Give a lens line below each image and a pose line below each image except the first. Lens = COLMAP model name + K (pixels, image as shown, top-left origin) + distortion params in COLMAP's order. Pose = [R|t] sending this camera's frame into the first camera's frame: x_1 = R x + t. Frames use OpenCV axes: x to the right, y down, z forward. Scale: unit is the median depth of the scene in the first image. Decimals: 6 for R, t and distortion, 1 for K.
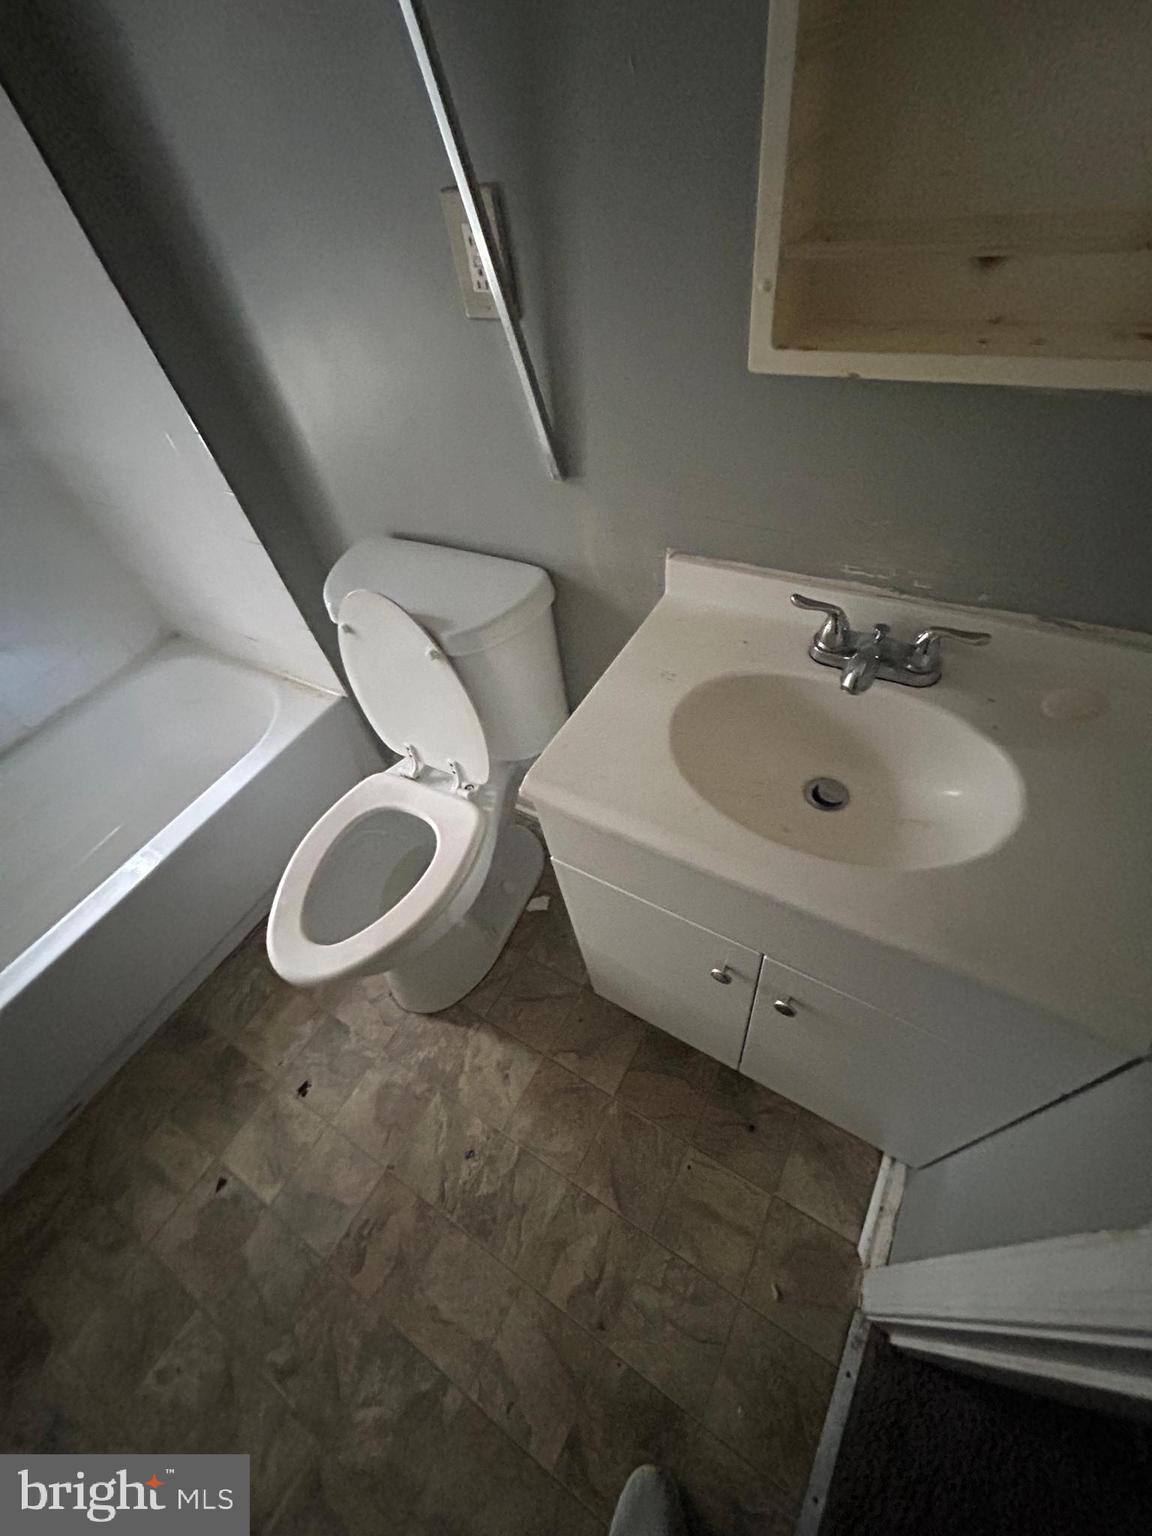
lens RADIAL K [[618.9, 0, 578.0], [0, 618.9, 770.3], [0, 0, 1]] dist [-0.000891, -0.000111]
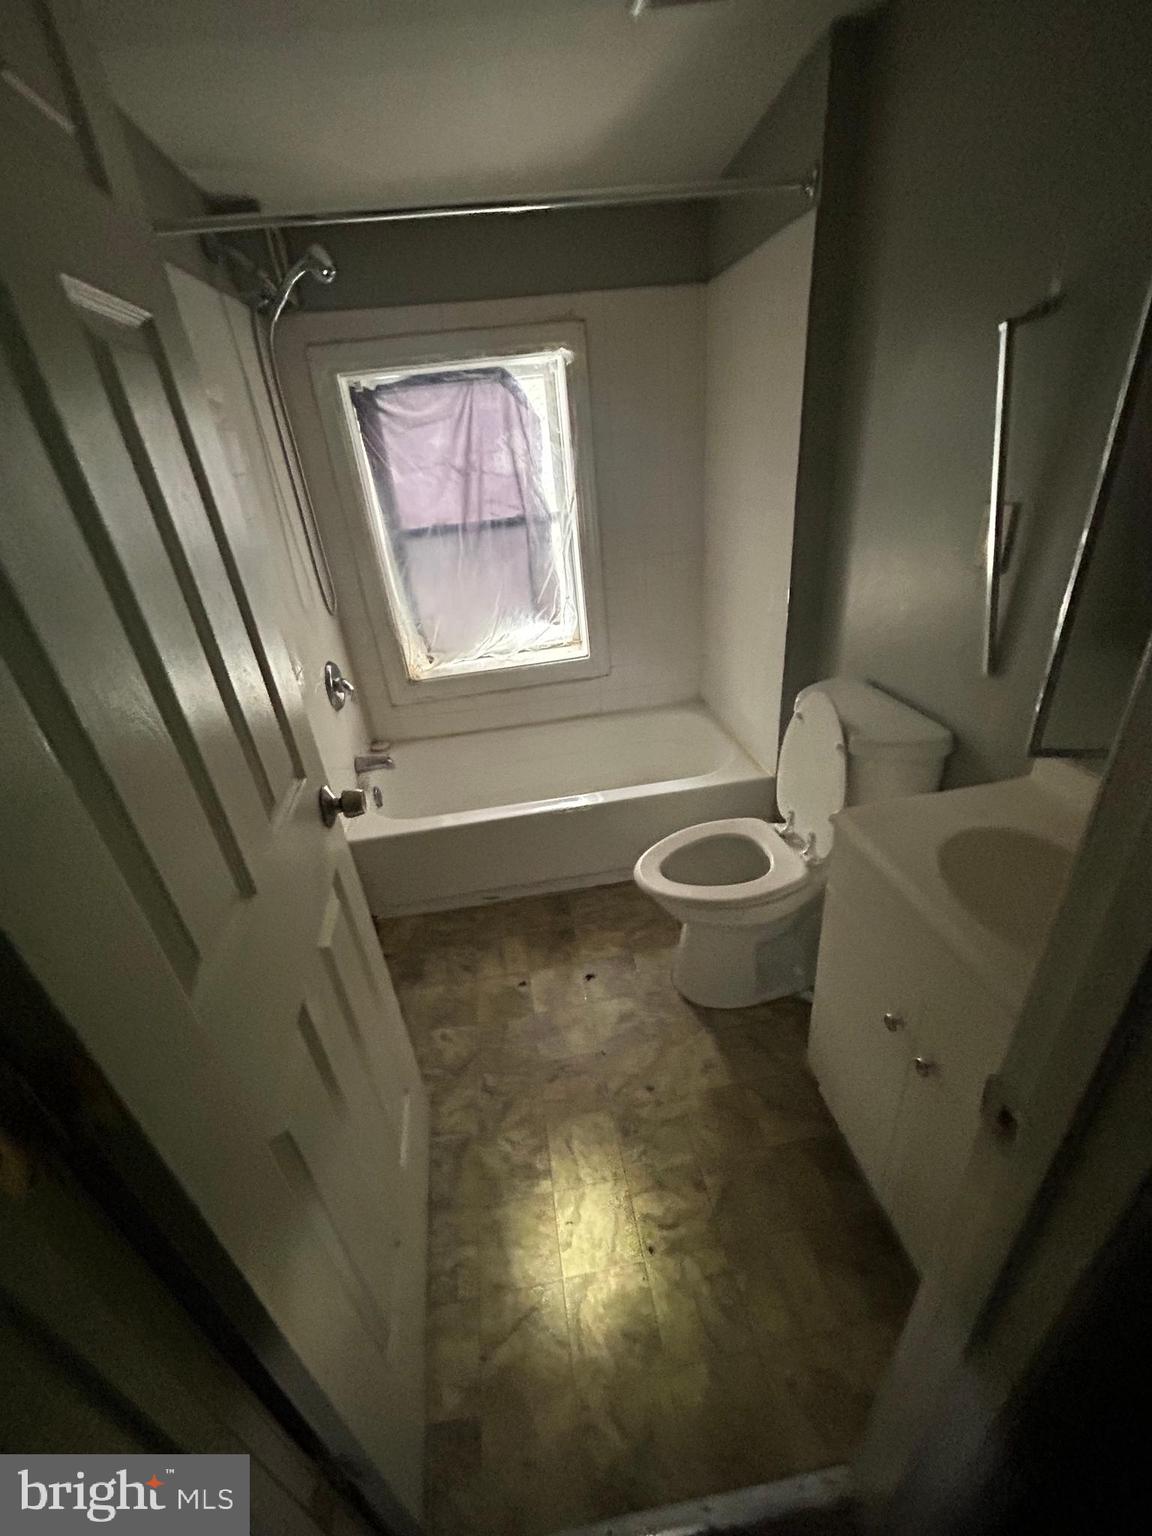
lens RADIAL K [[618.9, 0, 571.3], [0, 618.9, 770.7], [0, 0, 1]] dist [-0.000891, -0.000111]
pose [[0.632456, 0.436182, -0.640113, 0.269589], [-0.586265, 0.809651, -0.027545, 0.222277], [0.506253, 0.392697, 0.767787, -0.350870]]
